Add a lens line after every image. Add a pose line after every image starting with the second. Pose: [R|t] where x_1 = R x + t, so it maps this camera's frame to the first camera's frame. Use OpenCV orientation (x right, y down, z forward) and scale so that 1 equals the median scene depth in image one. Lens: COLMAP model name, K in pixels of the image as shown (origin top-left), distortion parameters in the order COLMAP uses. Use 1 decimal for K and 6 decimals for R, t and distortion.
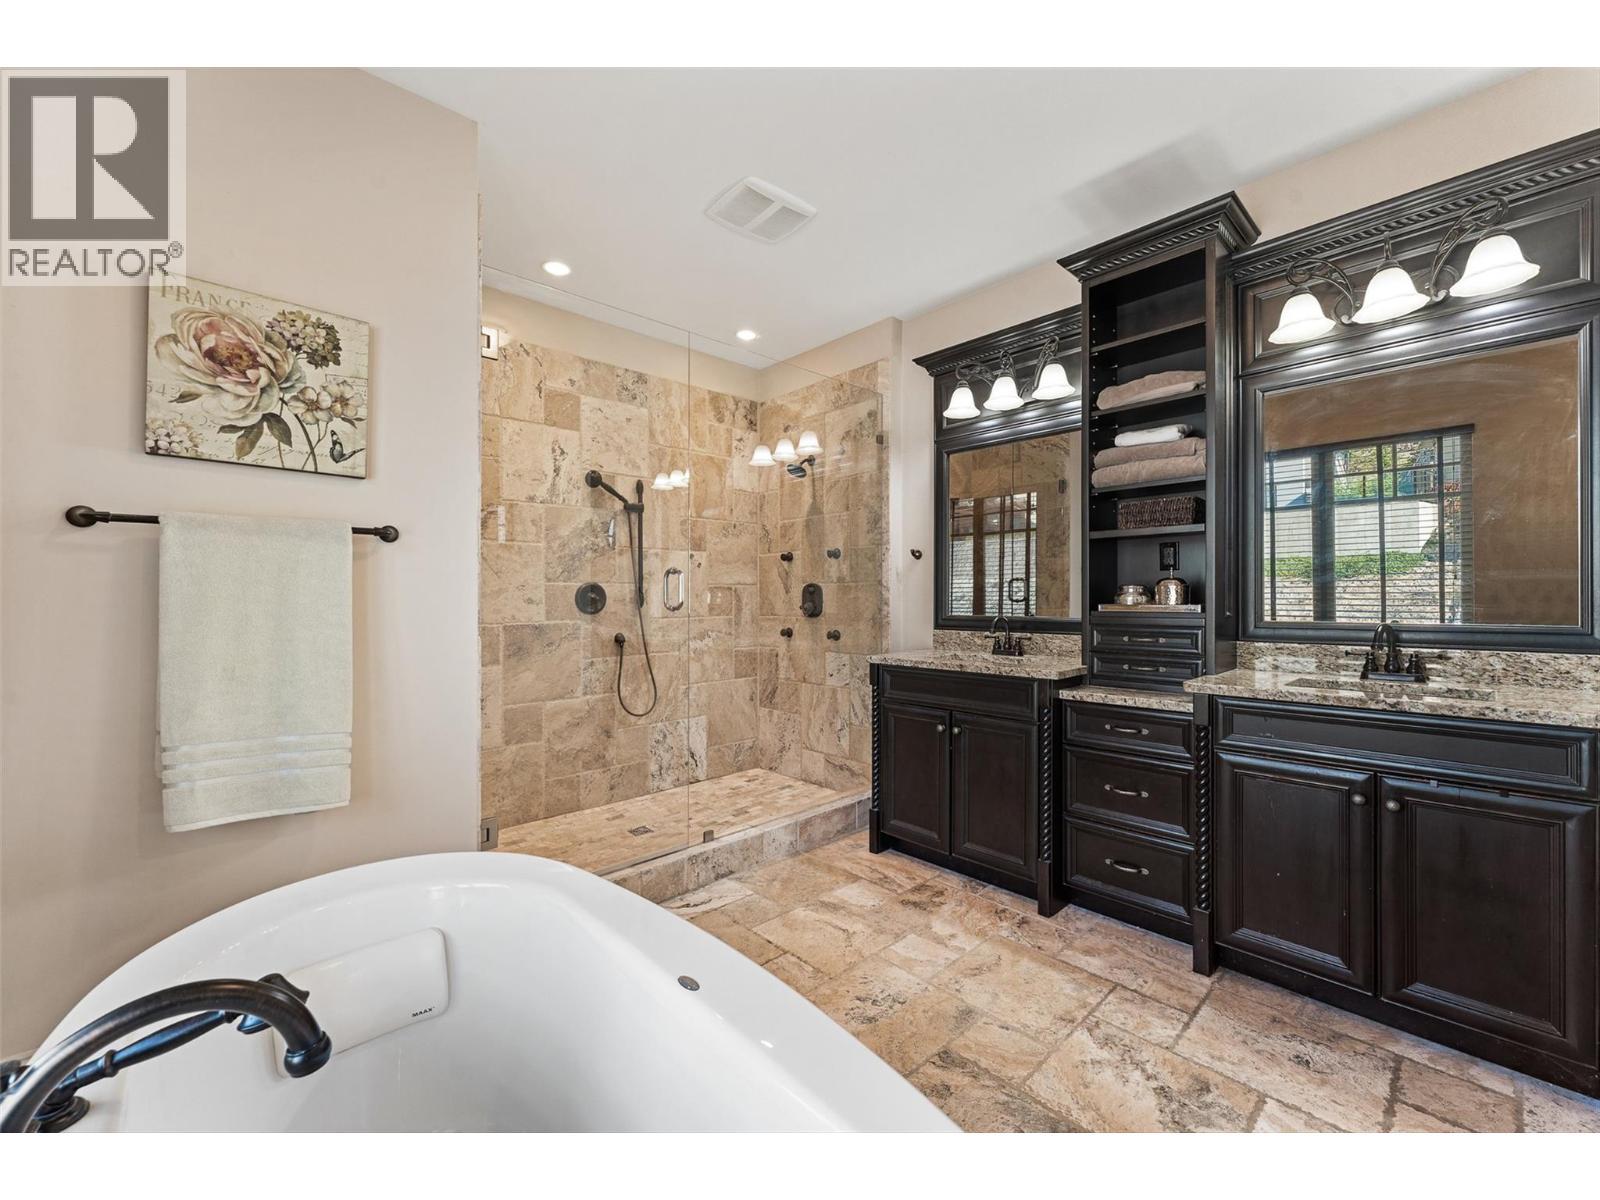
lens RADIAL K [[645.0, 0, 804.2], [0, 645.0, 598.3], [0, 0, 1]] dist [0.002970, 0.000606]
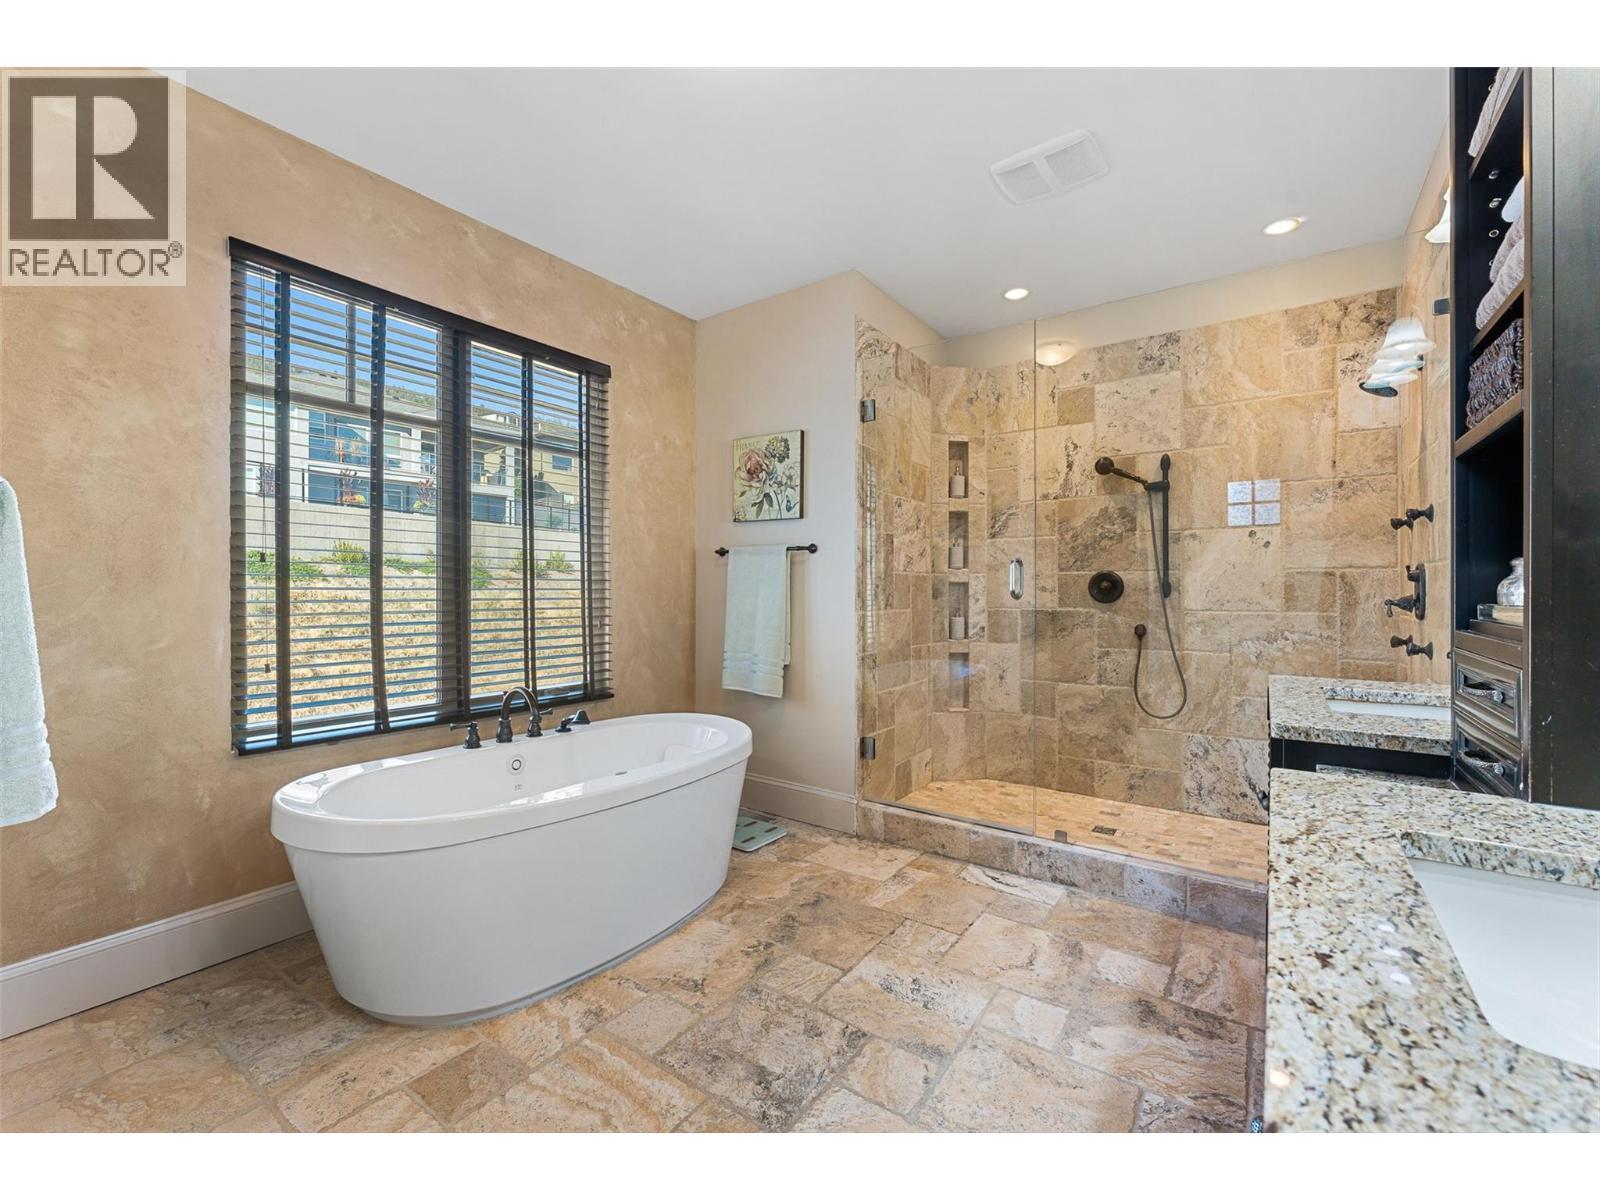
lens RADIAL K [[681.4, 0, 795.3], [0, 681.4, 590.1], [0, 0, 1]] dist [-0.000426, -0.000014]
pose [[0.189124, 0.007911, -0.981921, 0.656691], [-0.002441, 0.999968, 0.007586, -0.002026], [0.981950, 0.000962, 0.189137, 0.364556]]
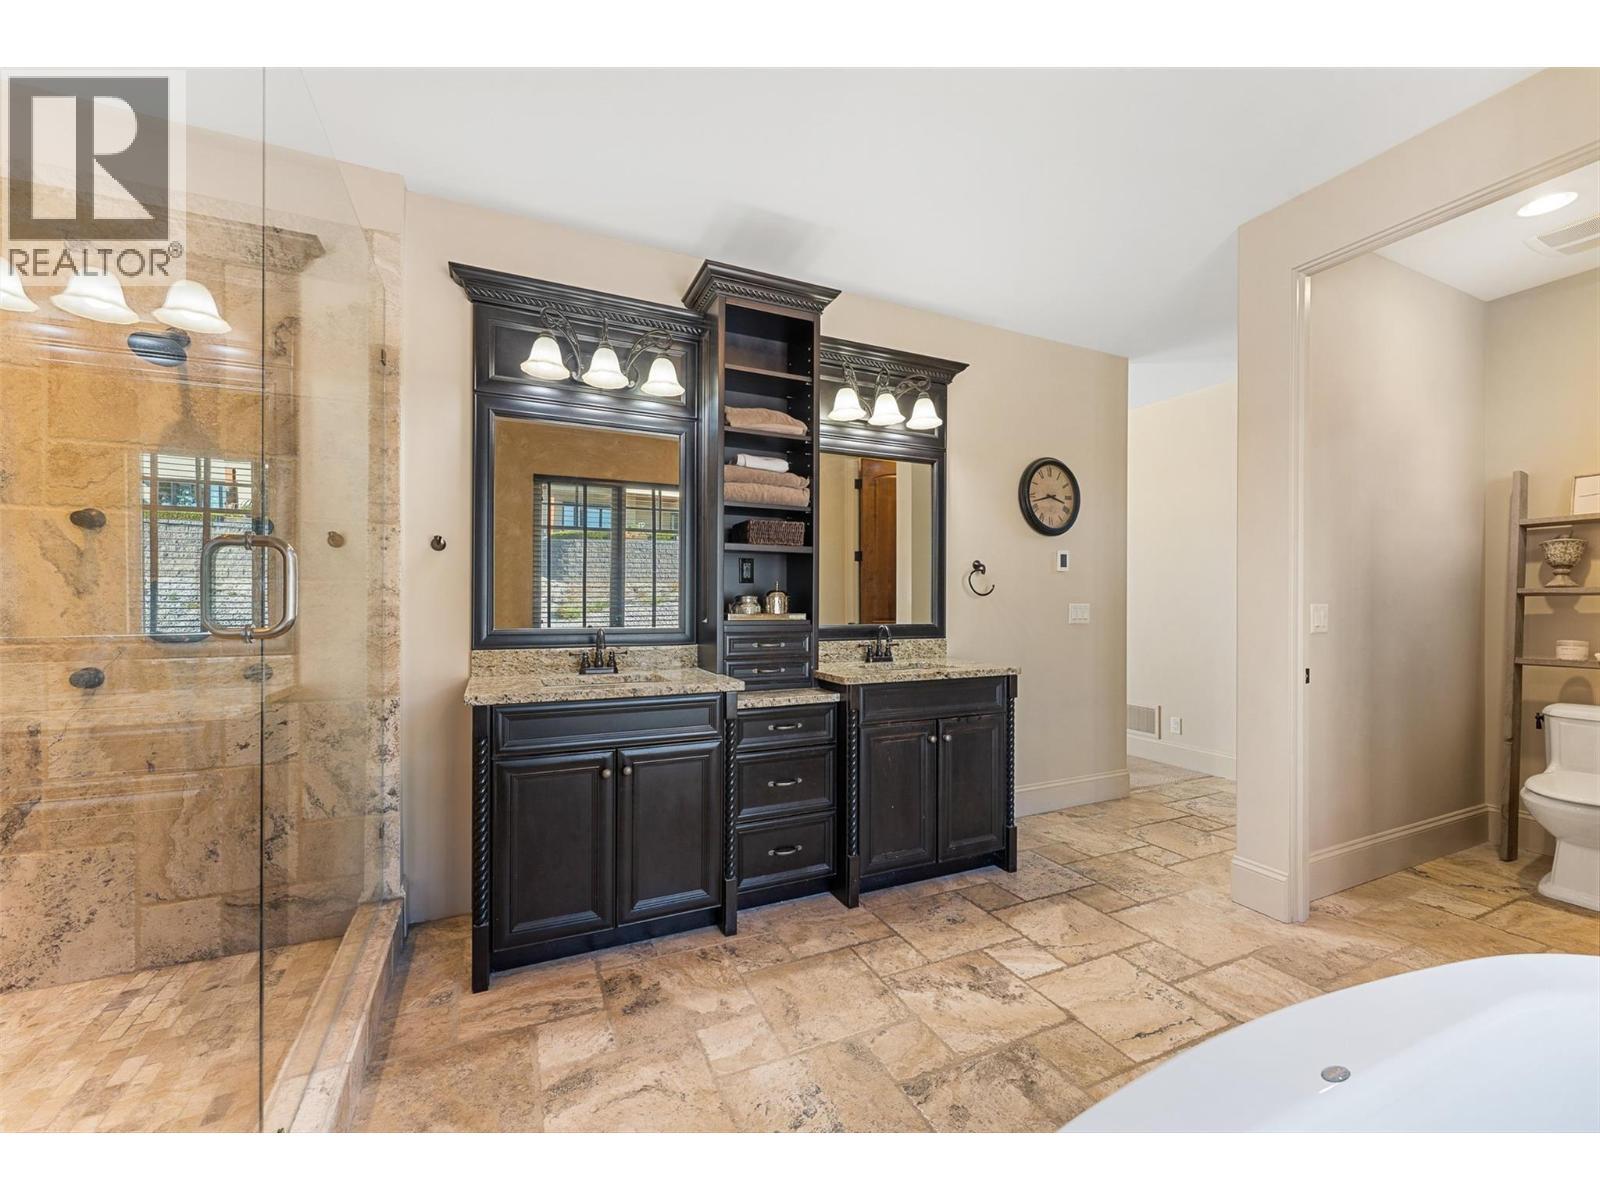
lens RADIAL K [[645.0, 0, 796.4], [0, 645.0, 603.9], [0, 0, 1]] dist [0.002970, 0.000606]
pose [[0.325438, 0.001059, 0.945563, -0.390217], [-0.006023, 0.999981, 0.000953, -0.006633], [-0.945544, -0.006006, 0.325439, 0.447451]]
